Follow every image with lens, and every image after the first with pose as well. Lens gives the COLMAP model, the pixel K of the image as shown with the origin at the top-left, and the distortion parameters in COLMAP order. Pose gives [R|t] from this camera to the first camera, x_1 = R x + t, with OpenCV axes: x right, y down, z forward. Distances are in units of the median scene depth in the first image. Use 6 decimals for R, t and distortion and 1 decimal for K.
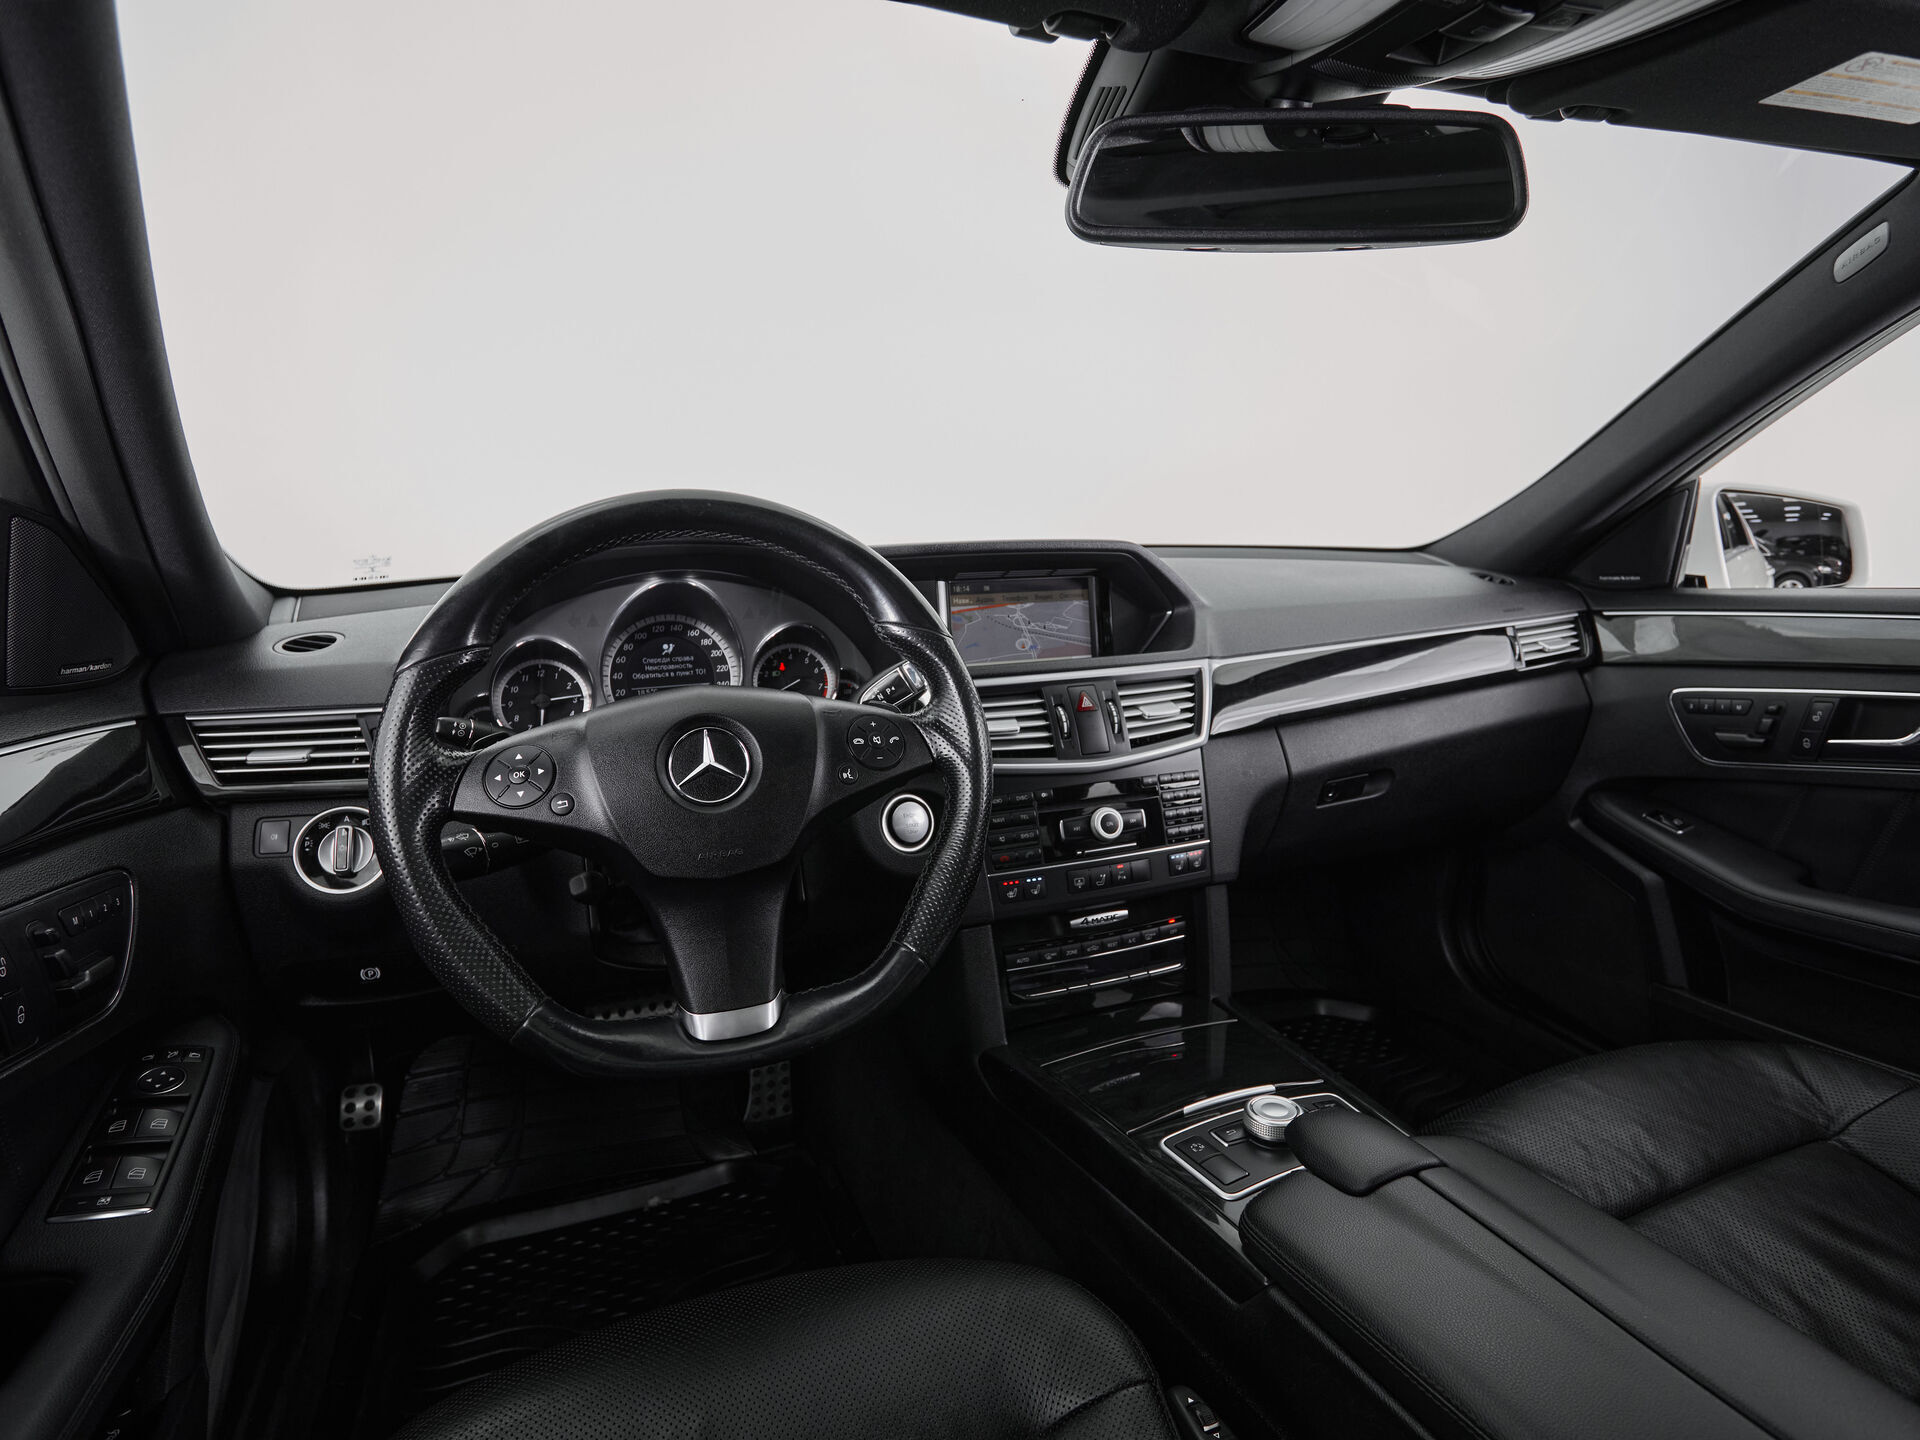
lens RADIAL K [[1017.9, 0, 966.3], [0, 1017.9, 721.9], [0, 0, 1]] dist [-0.006354, -0.000108]
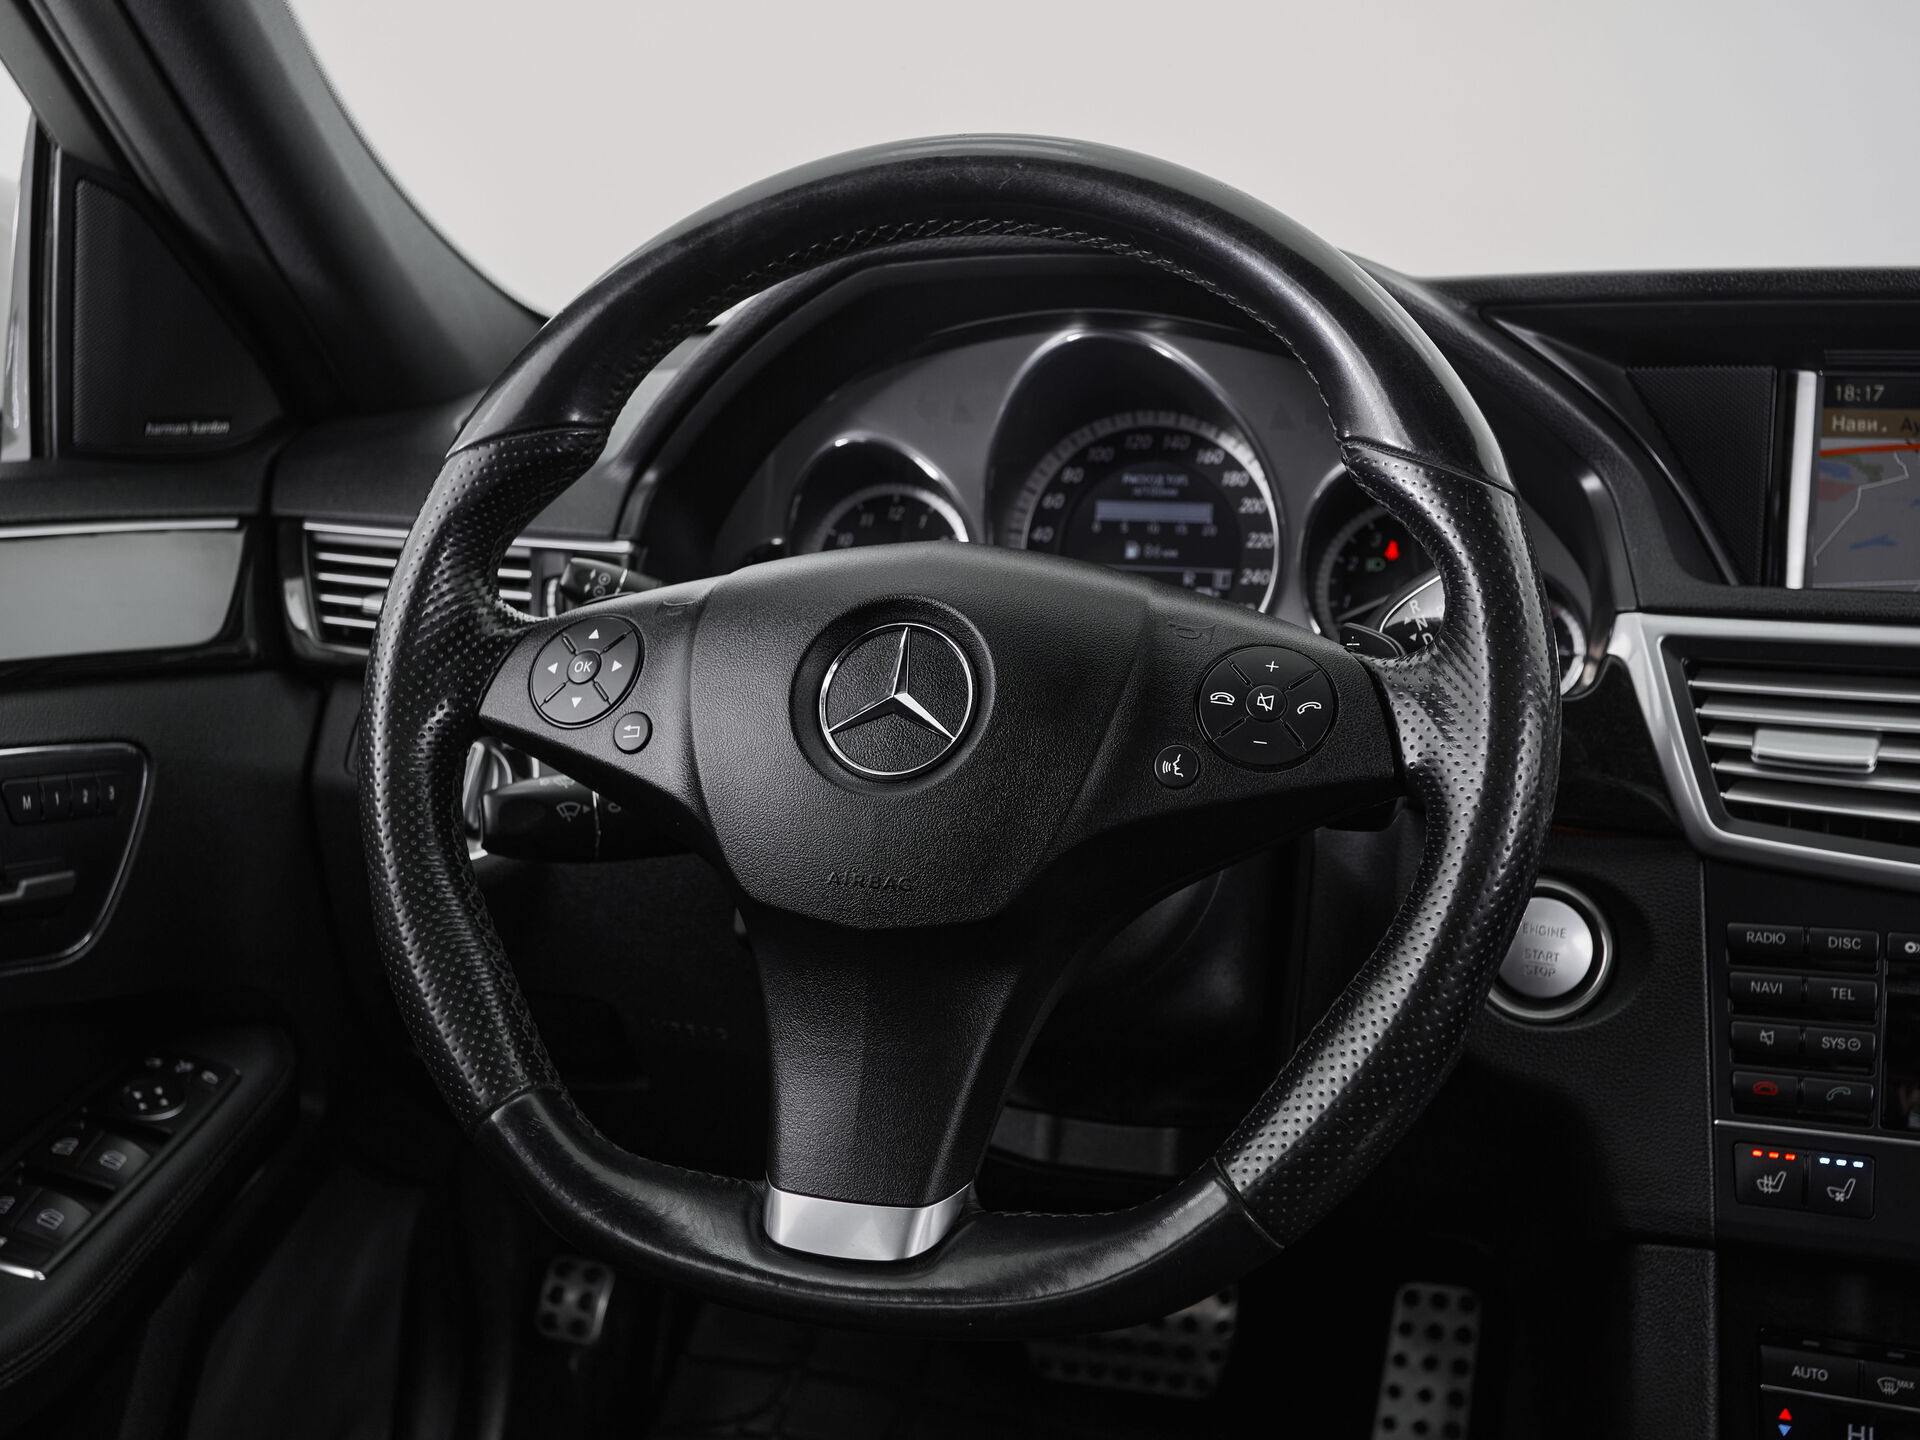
lens RADIAL K [[2545.2, 0, 885.8], [0, 2545.2, 700.7], [0, 0, 1]] dist [0.038540, 0.000000]
pose [[0.781035, 0.127029, -0.611431, 0.324818], [-0.135638, 0.990227, 0.032464, 0.002762], [0.609580, 0.057578, 0.790631, 0.023982]]
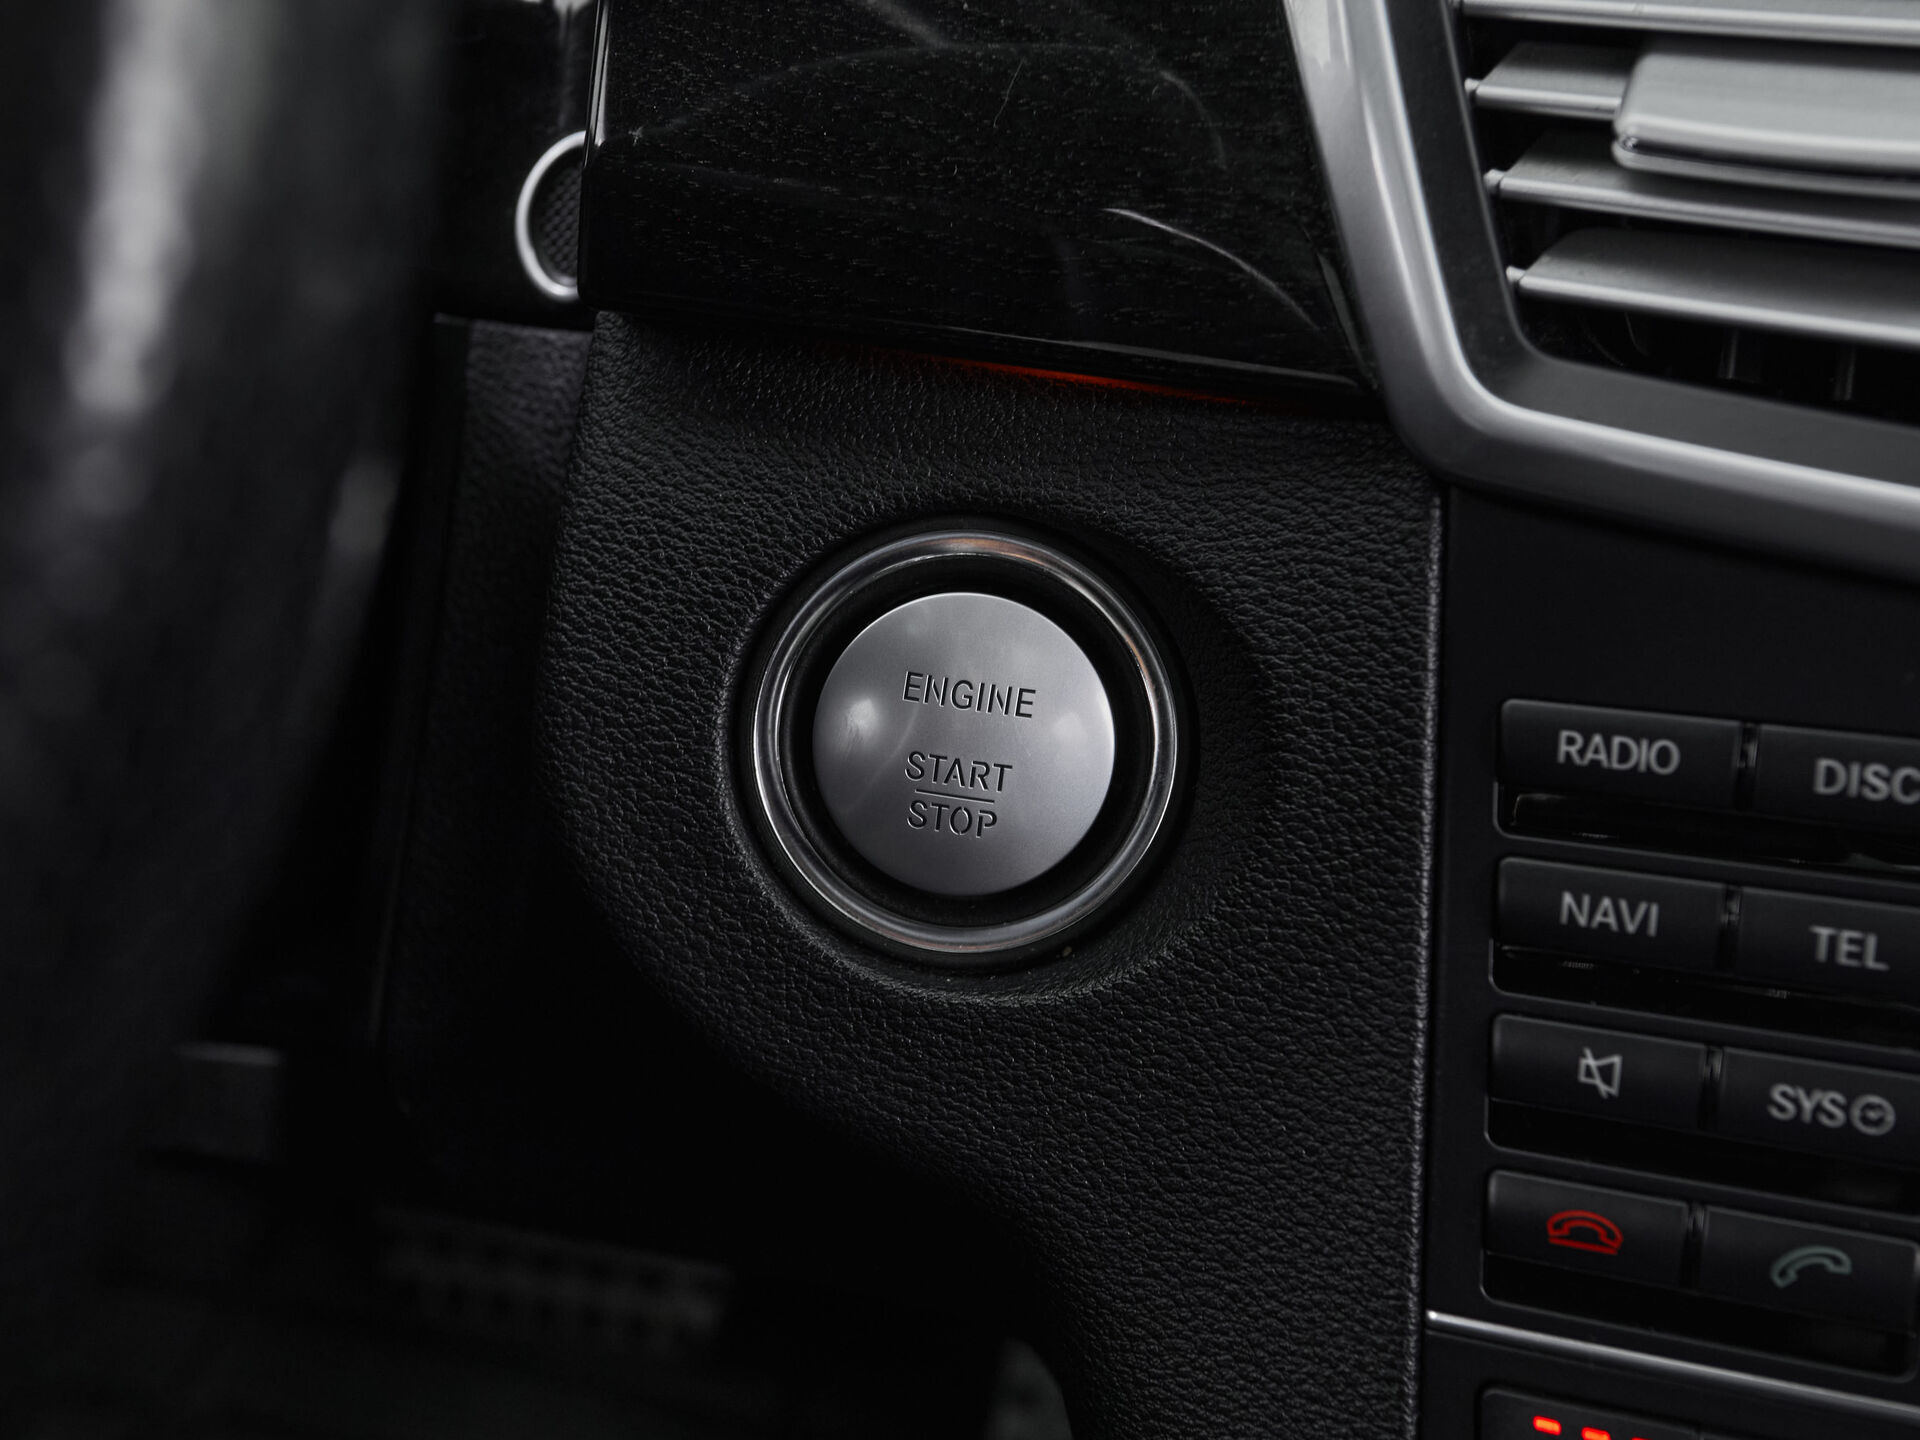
lens RADIAL K [[2784.2, 0, 971.6], [0, 2784.2, 735.9], [0, 0, 1]] dist [0.012918, 0.000000]
pose [[0.808337, 0.252560, -0.531794, 0.128949], [-0.144301, 0.960748, 0.236938, 0.010073], [0.570762, -0.114788, 0.813053, 0.648206]]
